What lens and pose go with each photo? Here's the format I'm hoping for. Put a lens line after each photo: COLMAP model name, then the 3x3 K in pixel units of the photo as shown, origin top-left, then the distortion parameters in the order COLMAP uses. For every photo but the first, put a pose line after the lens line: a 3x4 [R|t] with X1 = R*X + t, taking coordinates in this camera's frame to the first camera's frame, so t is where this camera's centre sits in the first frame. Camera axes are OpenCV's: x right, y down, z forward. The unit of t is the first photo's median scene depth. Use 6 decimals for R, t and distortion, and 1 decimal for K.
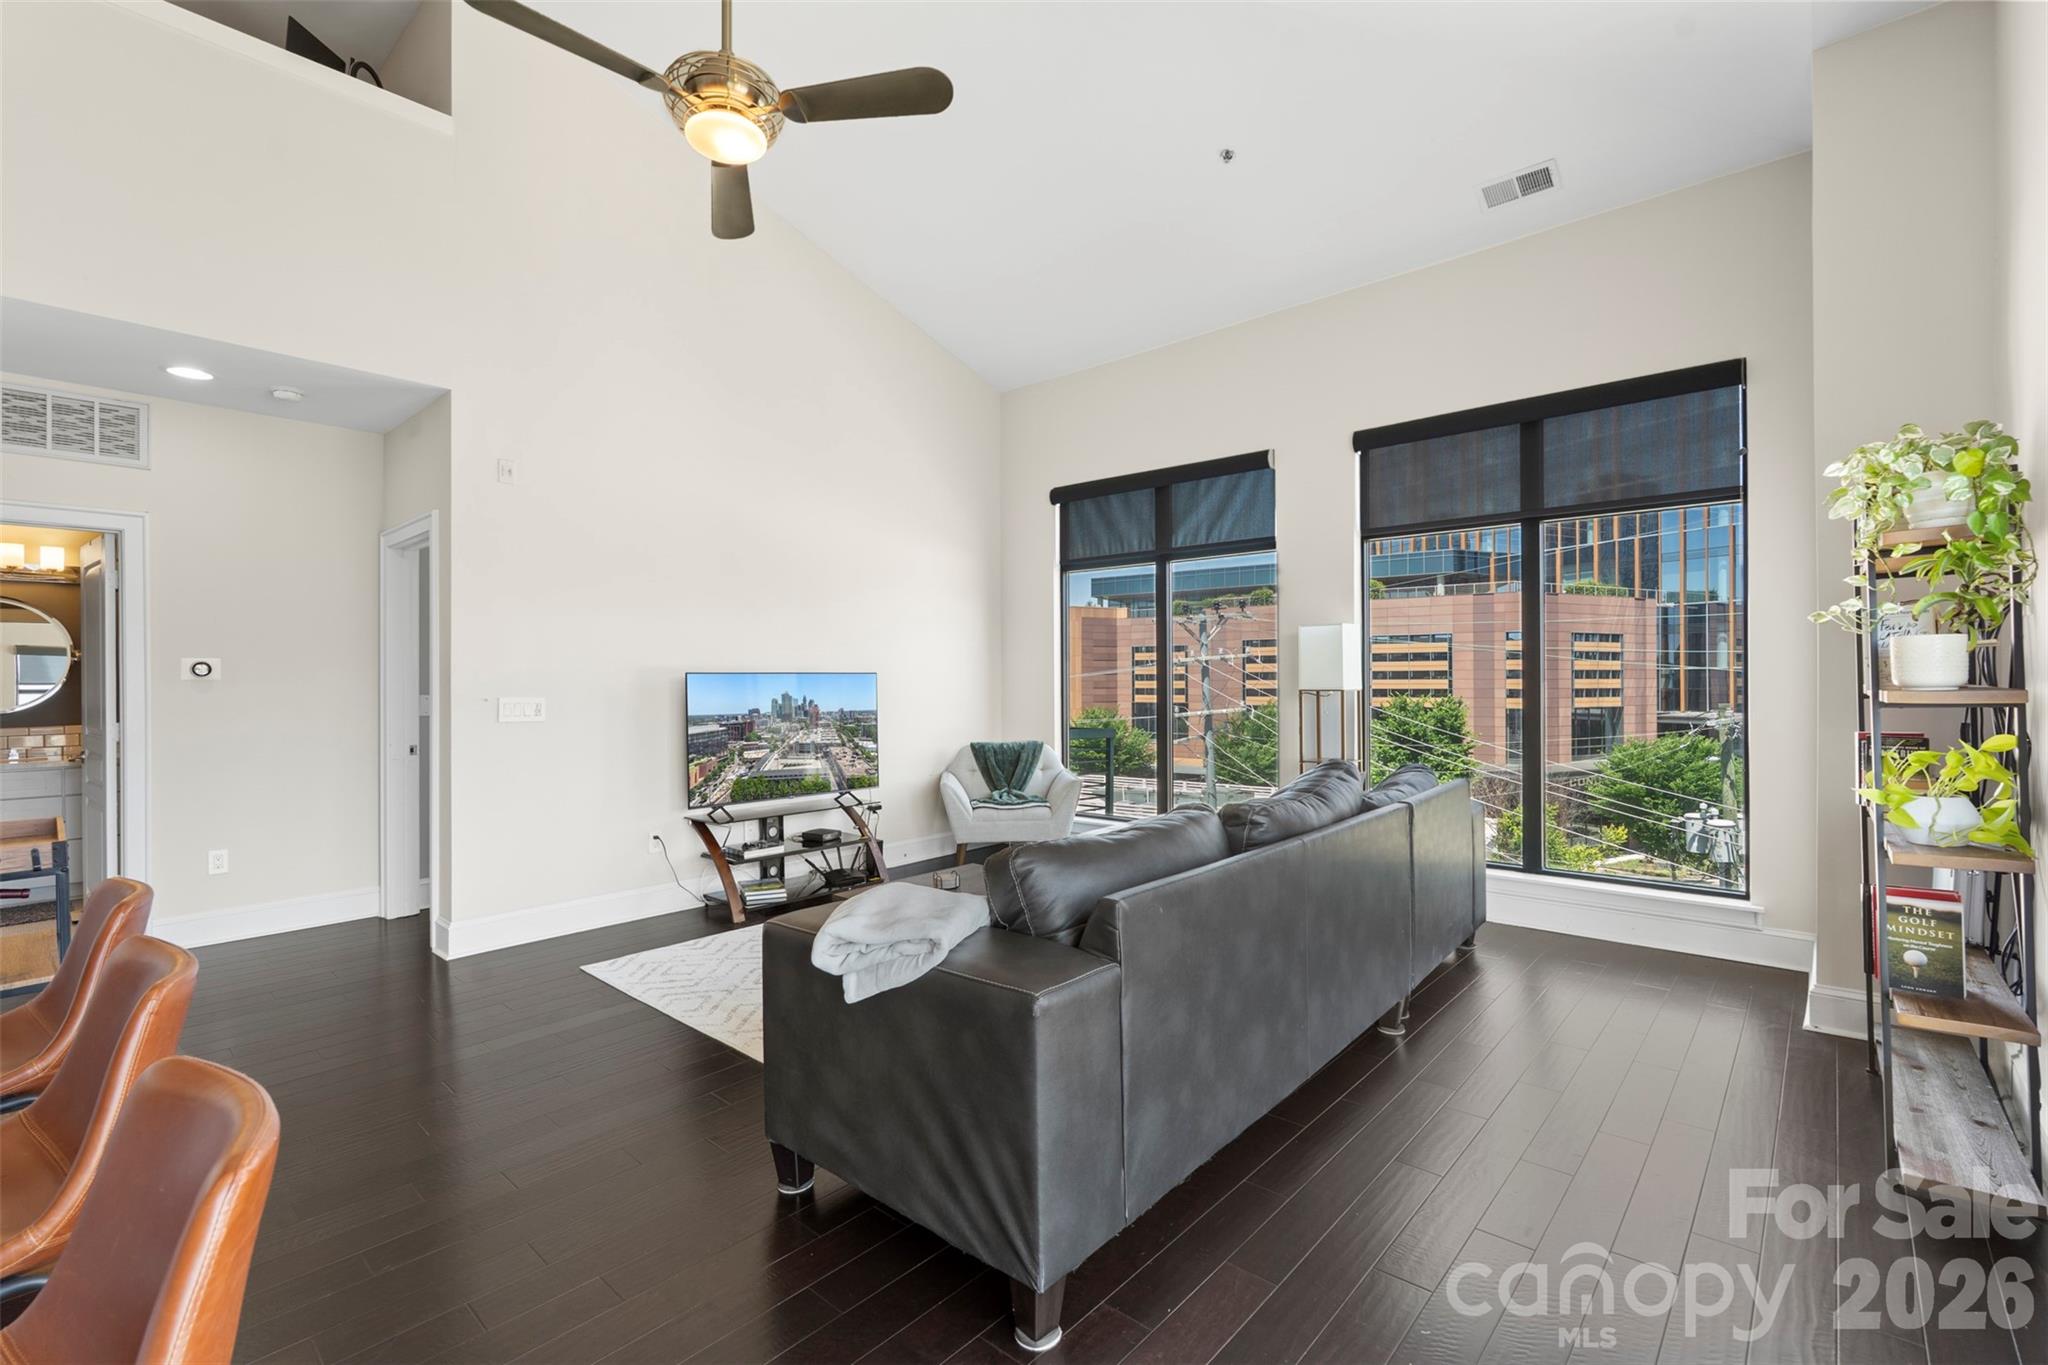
lens RADIAL K [[906.1, 0, 1031.1], [0, 906.1, 673.2], [0, 0, 1]] dist [-0.002304, -0.000165]
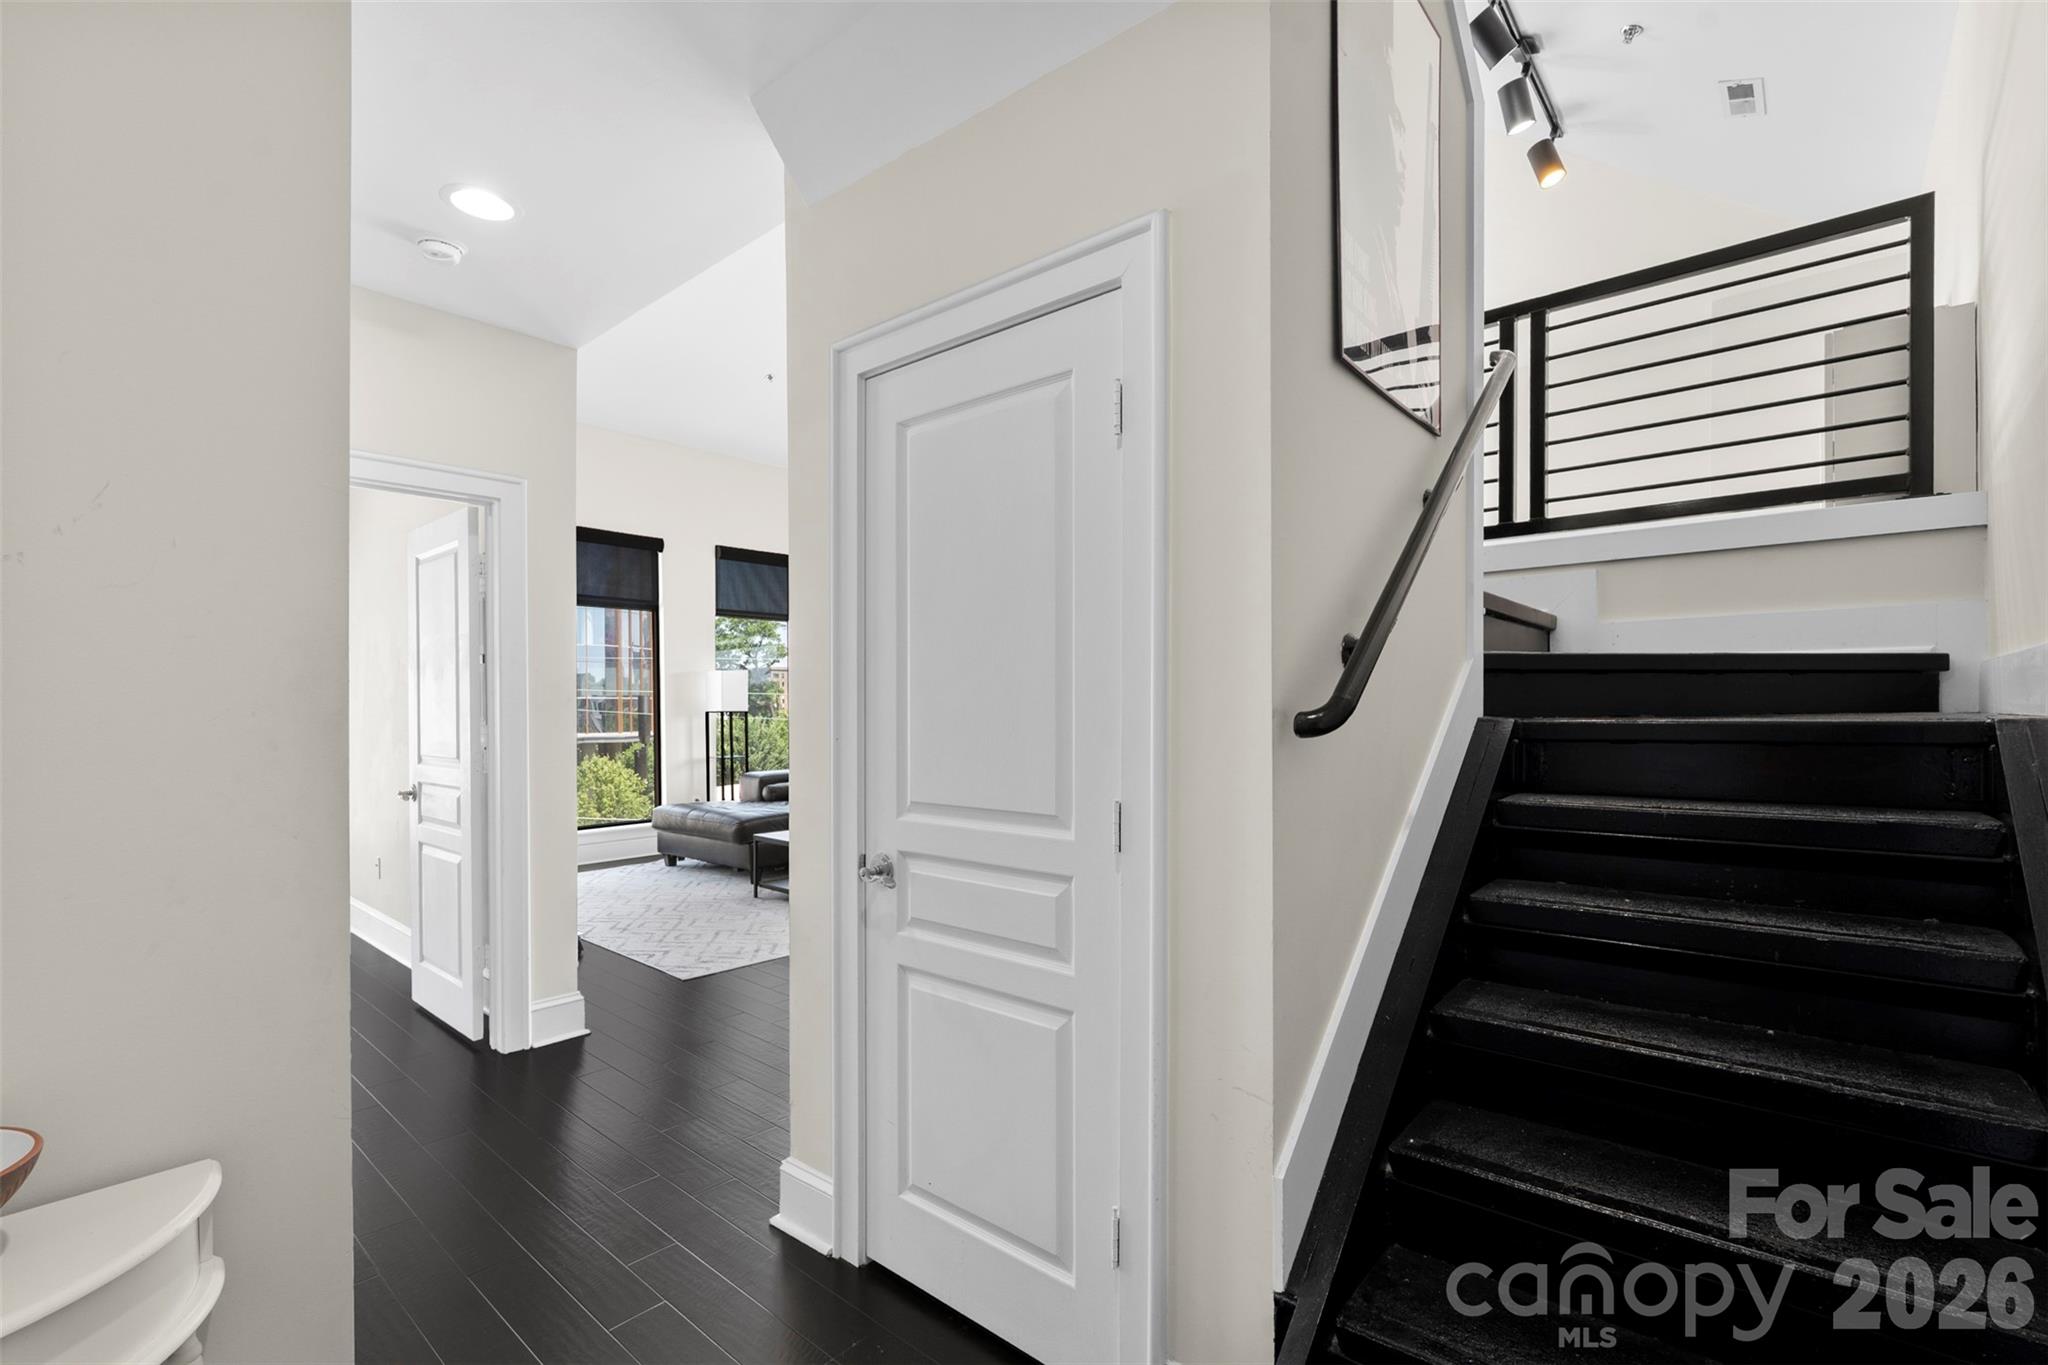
lens RADIAL K [[922.7, 0, 1028.0], [0, 922.7, 710.4], [0, 0, 1]] dist [-0.000750, -0.000083]
pose [[-0.013264, -0.003096, 0.999907, -1.135872], [-0.003736, 0.999988, 0.003047, 0.007362], [-0.999905, -0.003696, -0.013275, 0.448965]]
